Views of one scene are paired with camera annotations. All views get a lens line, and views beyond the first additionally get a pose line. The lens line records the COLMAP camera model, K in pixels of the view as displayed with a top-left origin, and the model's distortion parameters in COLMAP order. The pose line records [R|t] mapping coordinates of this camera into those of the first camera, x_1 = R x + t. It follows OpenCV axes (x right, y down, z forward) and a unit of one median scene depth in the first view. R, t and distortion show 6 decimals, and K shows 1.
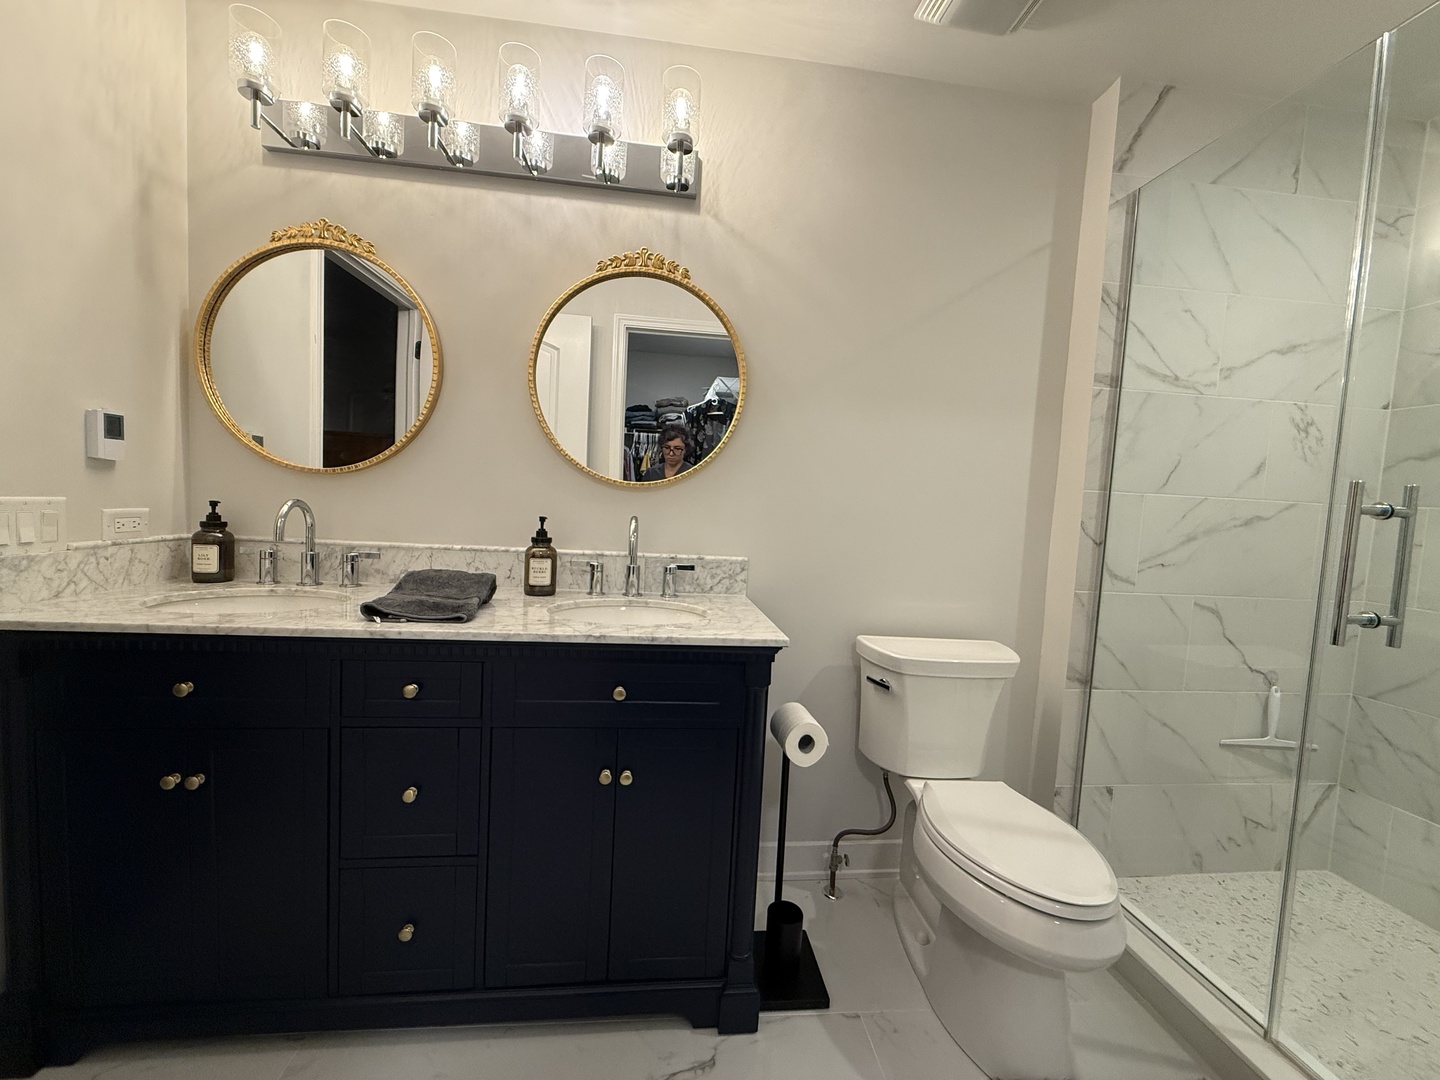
lens RADIAL K [[573.2, 0, 714.3], [0, 573.2, 538.3], [0, 0, 1]] dist [0.001248, -0.000772]
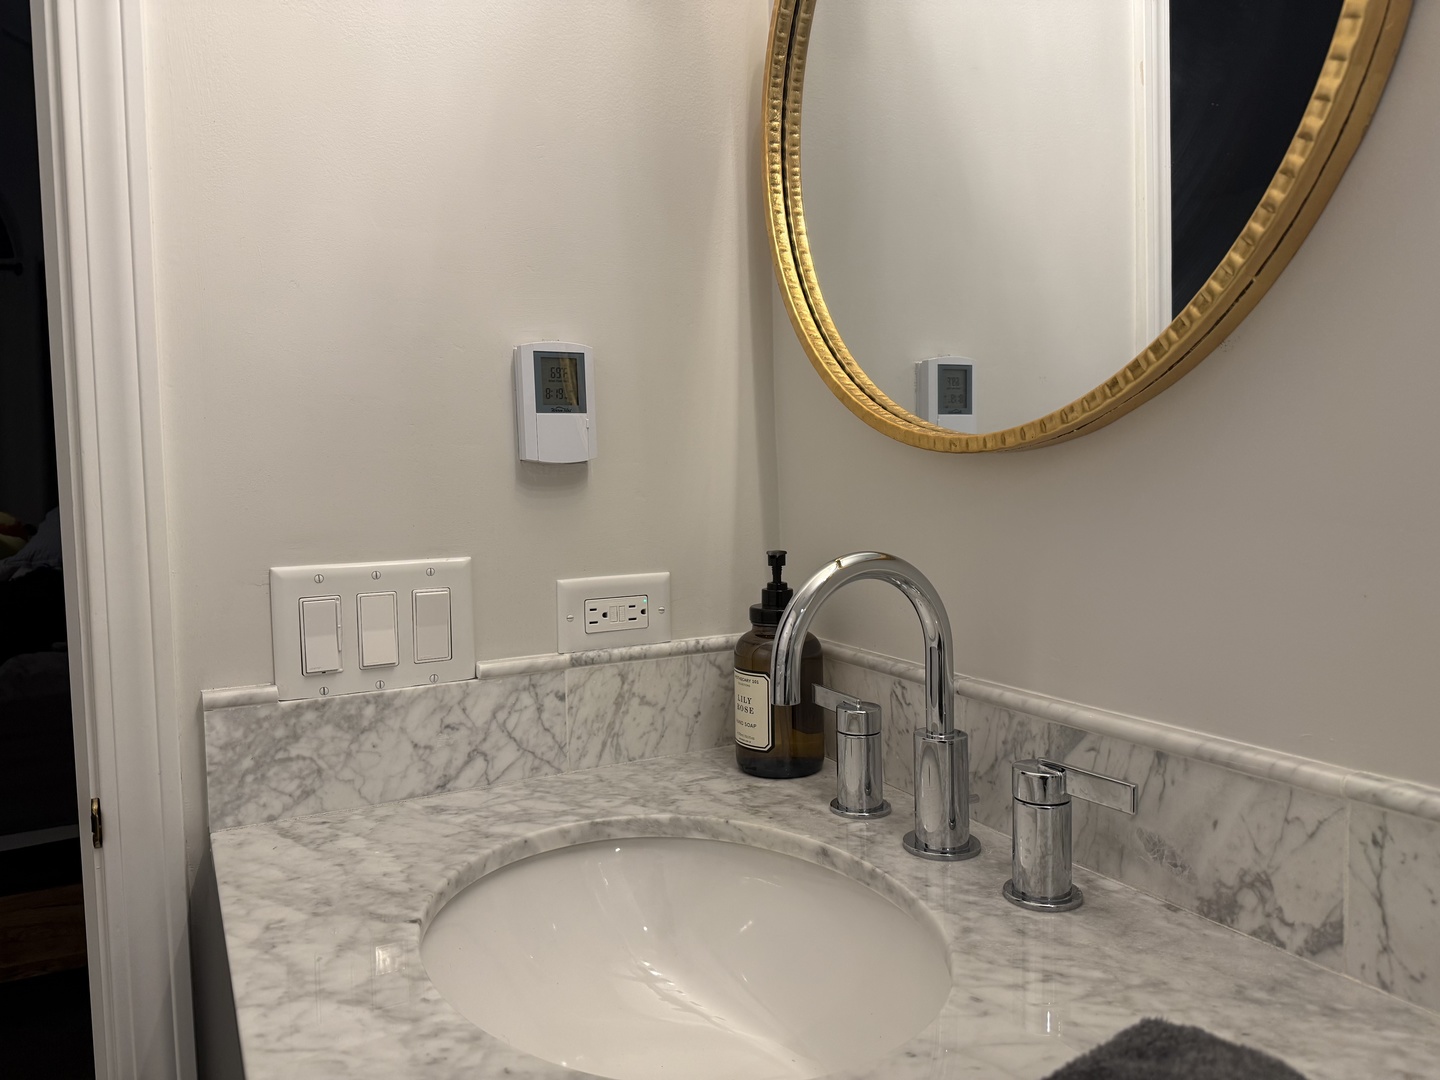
lens RADIAL K [[1019.4, 0, 716.2], [0, 1019.4, 527.3], [0, 0, 1]] dist [0.024264, -0.006218]
pose [[0.370554, -0.007432, -0.928781, -0.284637], [-0.017466, 0.999735, -0.014968, -0.071735], [0.928647, 0.021769, 0.370326, 0.736840]]
